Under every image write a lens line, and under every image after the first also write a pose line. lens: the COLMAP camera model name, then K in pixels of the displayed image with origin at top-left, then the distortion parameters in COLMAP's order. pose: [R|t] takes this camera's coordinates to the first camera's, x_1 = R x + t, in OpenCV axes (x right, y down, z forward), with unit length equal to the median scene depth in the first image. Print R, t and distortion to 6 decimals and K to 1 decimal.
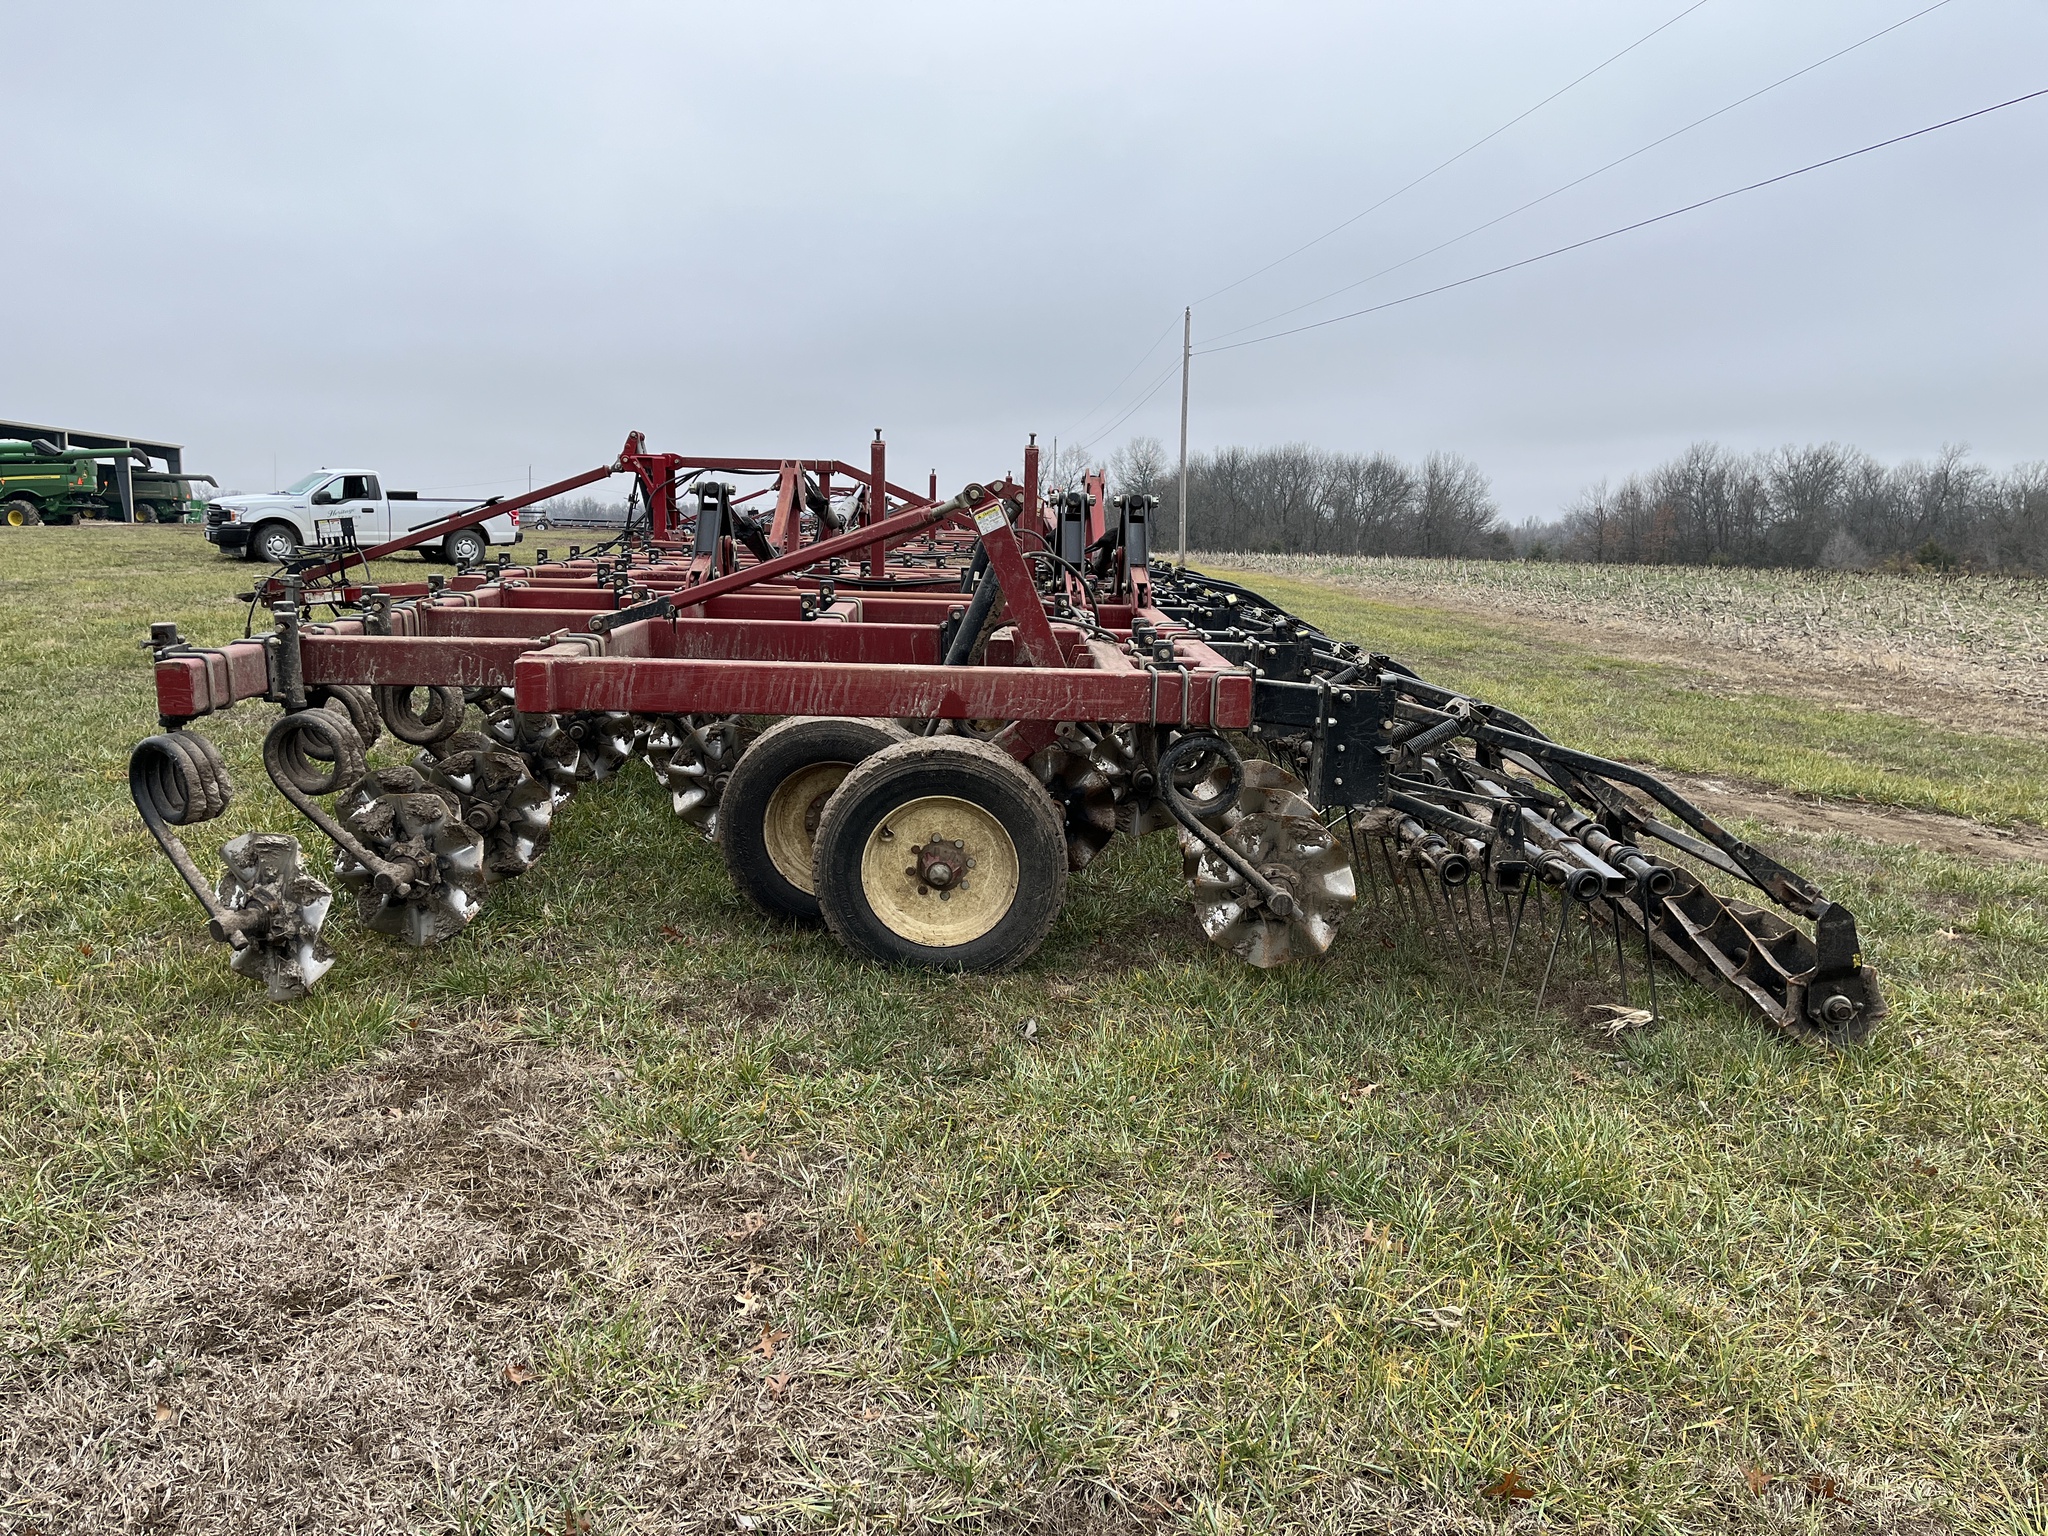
lens RADIAL K [[1530.6, 0, 1013.3], [0, 1530.6, 769.3], [0, 0, 1]] dist [0.085288, -0.117312]
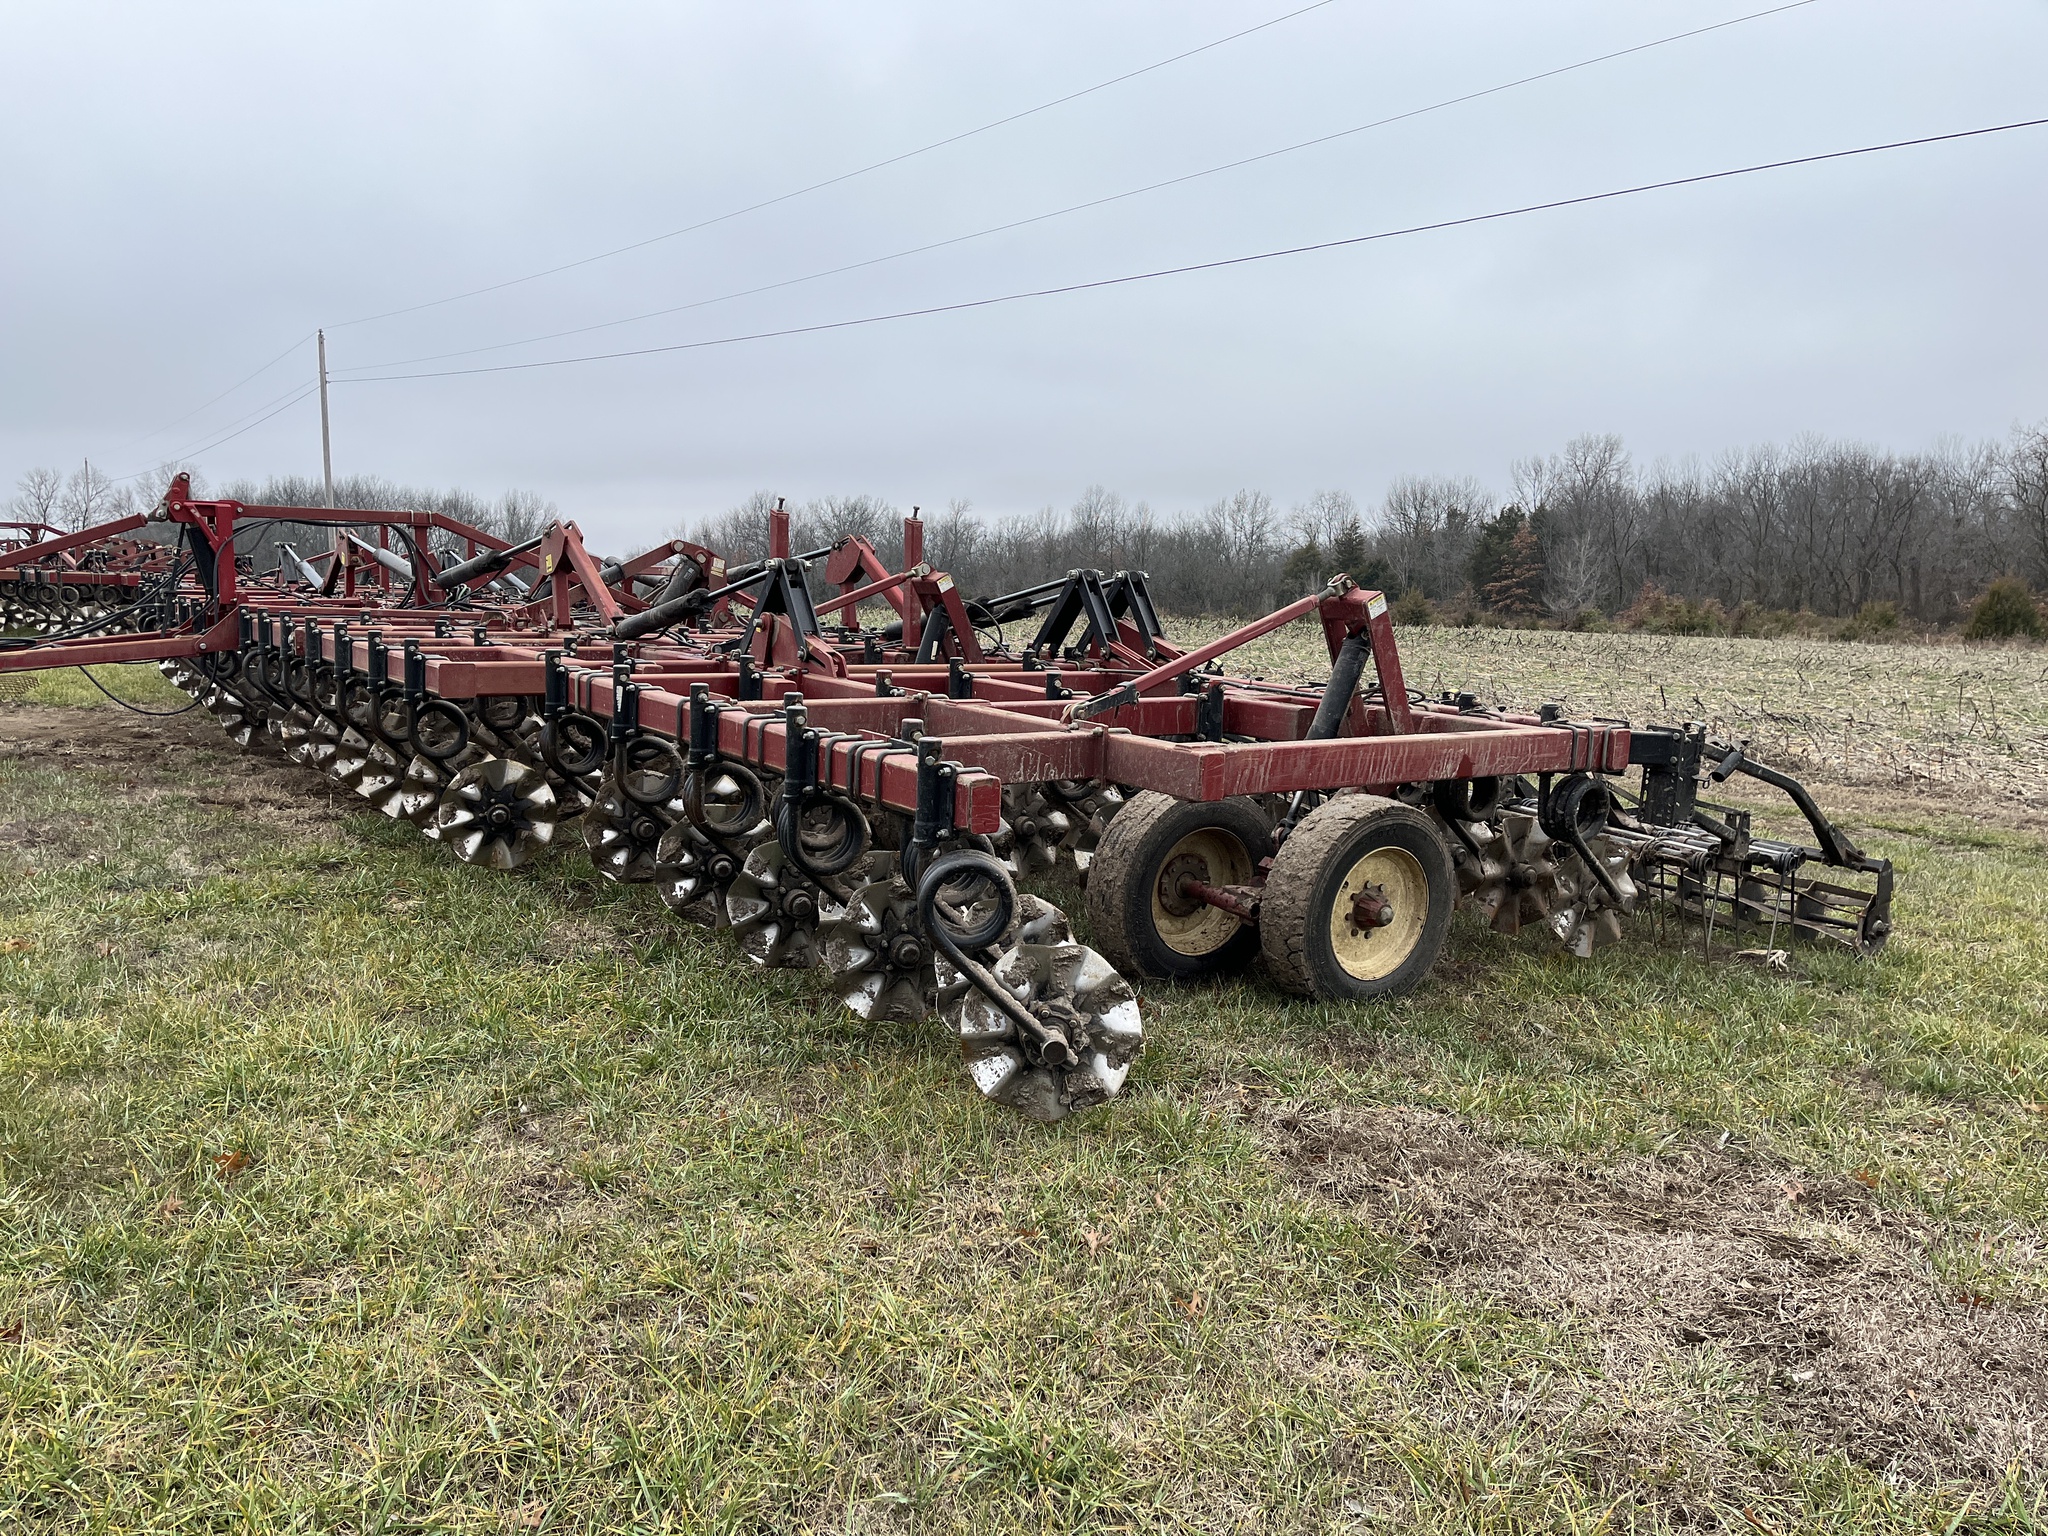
lens RADIAL K [[1530.6, 0, 1013.3], [0, 1530.6, 769.3], [0, 0, 1]] dist [0.085288, -0.117312]
pose [[0.838381, -0.068510, 0.540762, -0.885536], [0.081829, 0.996646, -0.000598, -0.061917], [-0.538907, 0.044752, 0.841175, 0.173162]]
